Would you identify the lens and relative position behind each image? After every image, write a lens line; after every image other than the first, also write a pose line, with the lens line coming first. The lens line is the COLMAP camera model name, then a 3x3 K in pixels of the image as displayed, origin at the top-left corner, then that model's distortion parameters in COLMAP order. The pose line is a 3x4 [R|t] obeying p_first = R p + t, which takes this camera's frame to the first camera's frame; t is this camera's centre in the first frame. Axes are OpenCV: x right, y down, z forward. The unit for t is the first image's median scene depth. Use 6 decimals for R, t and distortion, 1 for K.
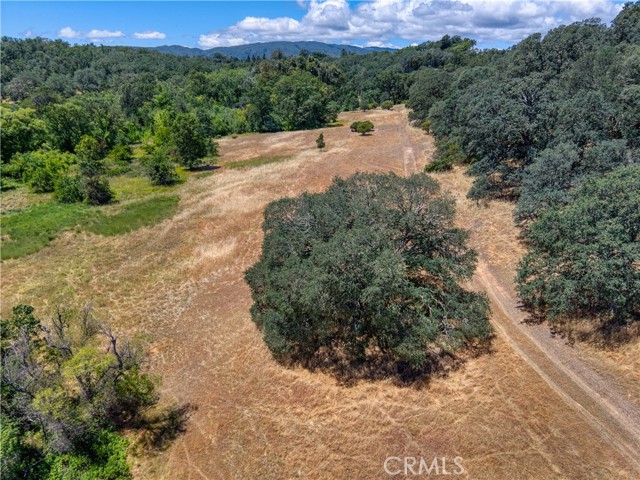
lens RADIAL K [[434.5, 0, 320.0], [0, 434.5, 240.0], [0, 0, 1]] dist [0.002558, -0.005332]
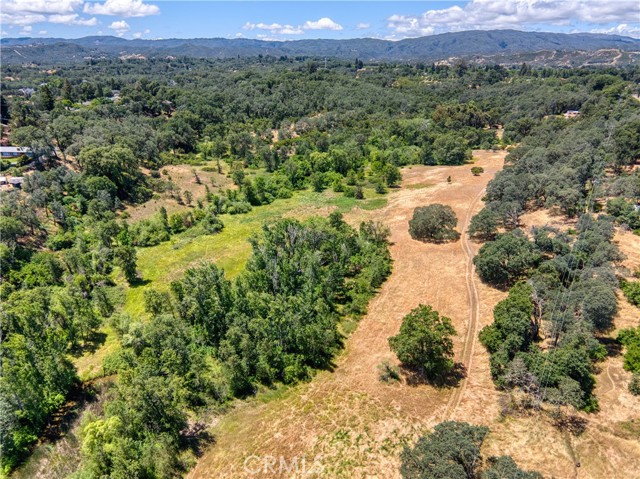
lens RADIAL K [[434.5, 0, 320.0], [0, 434.5, 239.5], [0, 0, 1]] dist [0.002558, -0.005332]
pose [[0.924452, 0.144615, -0.352810, 0.231014], [-0.137044, 0.989473, 0.046489, 0.066577], [0.355819, 0.005374, 0.934540, -1.366913]]
